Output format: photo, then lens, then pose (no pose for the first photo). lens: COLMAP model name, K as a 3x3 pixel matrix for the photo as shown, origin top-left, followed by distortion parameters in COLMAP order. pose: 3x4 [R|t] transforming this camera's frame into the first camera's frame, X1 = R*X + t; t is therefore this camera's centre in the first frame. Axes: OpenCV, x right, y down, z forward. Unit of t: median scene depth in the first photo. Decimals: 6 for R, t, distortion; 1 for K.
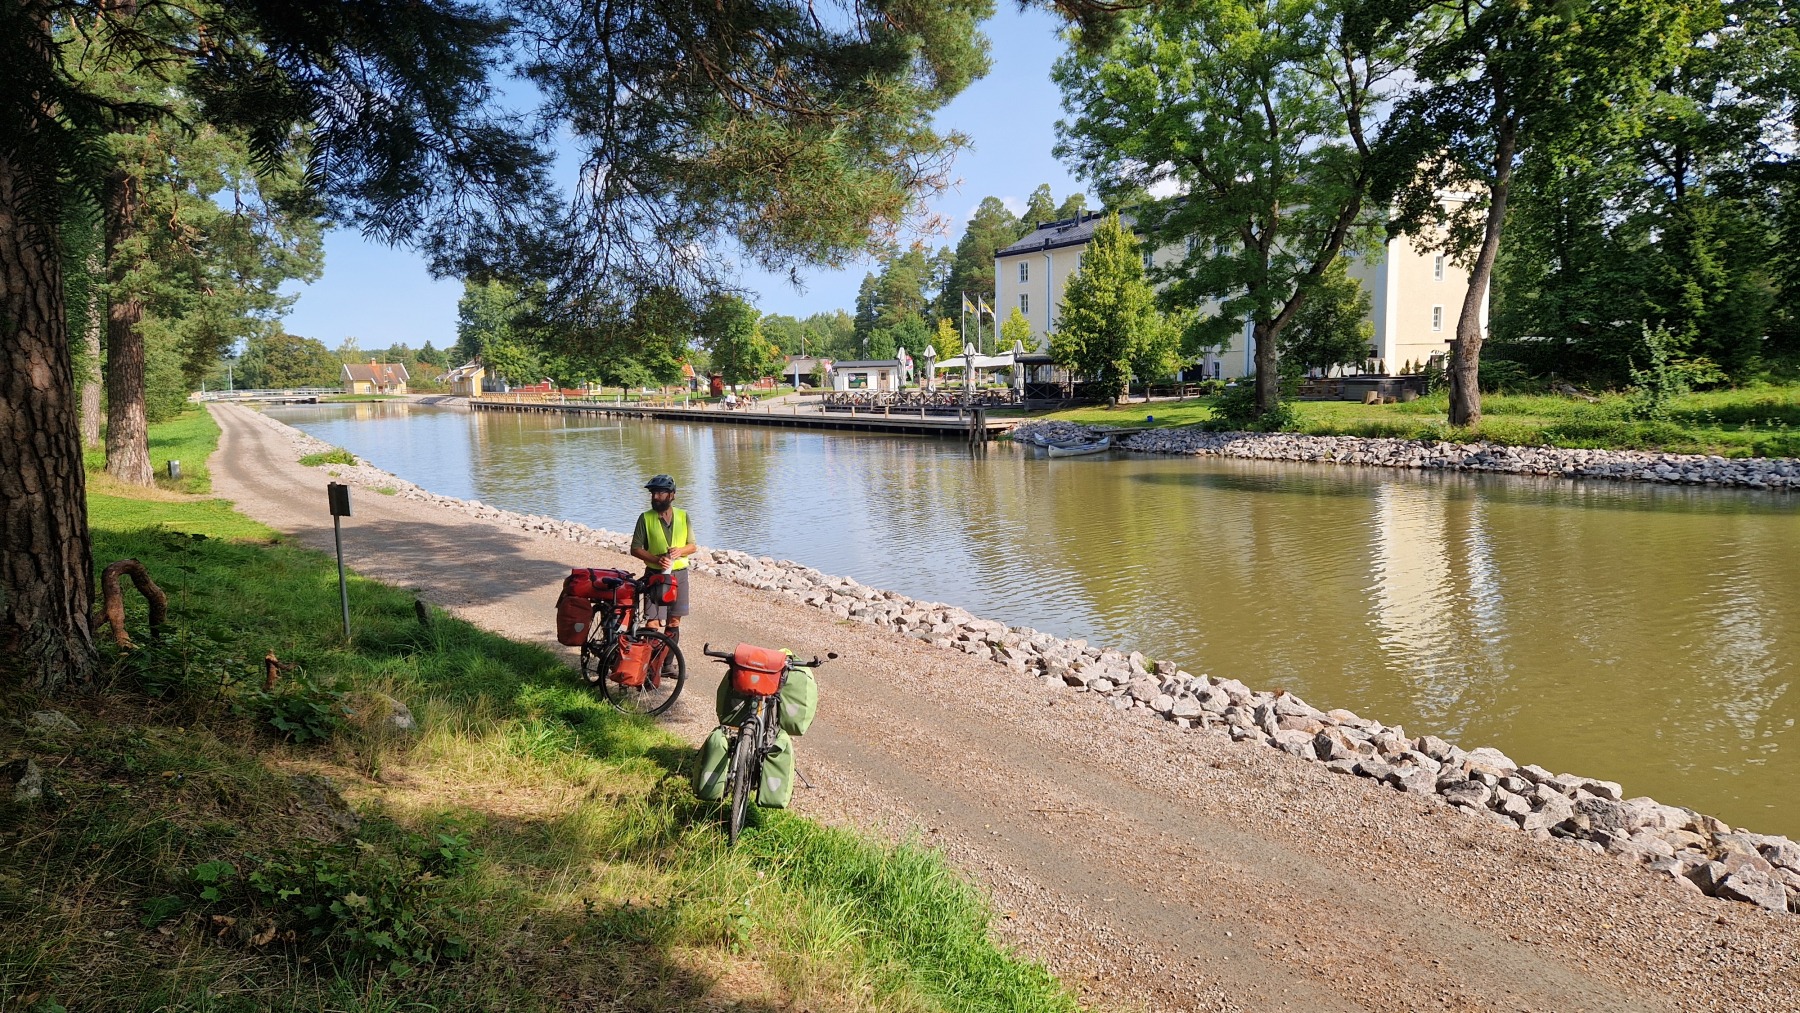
lens RADIAL K [[1207.8, 0, 900.0], [0, 1207.8, 506.5], [0, 0, 1]] dist [0.082124, -0.077390]
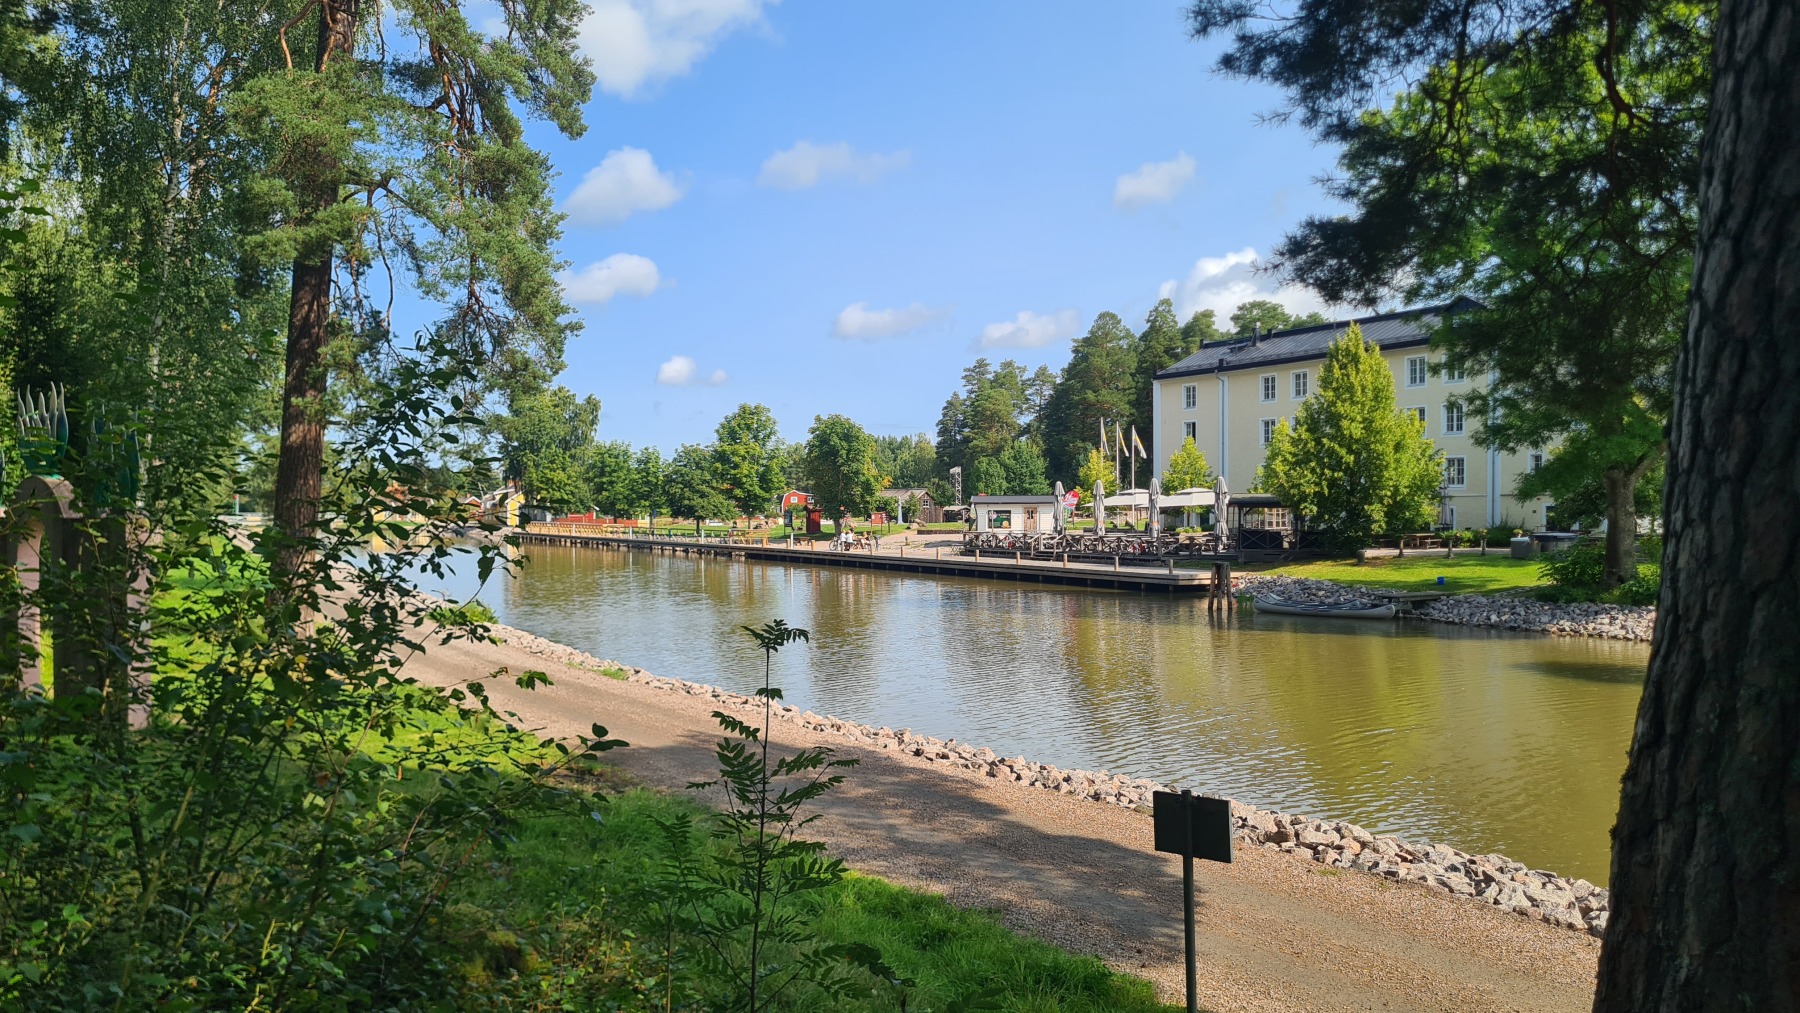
lens RADIAL K [[1331.5, 0, 900.0], [0, 1331.5, 506.5], [0, 0, 1]] dist [0.069306, -0.001727]
pose [[0.999690, 0.019295, -0.015713, -0.082913], [-0.020853, 0.994159, -0.105891, -0.011854], [0.013578, 0.106186, 0.994254, 0.066635]]
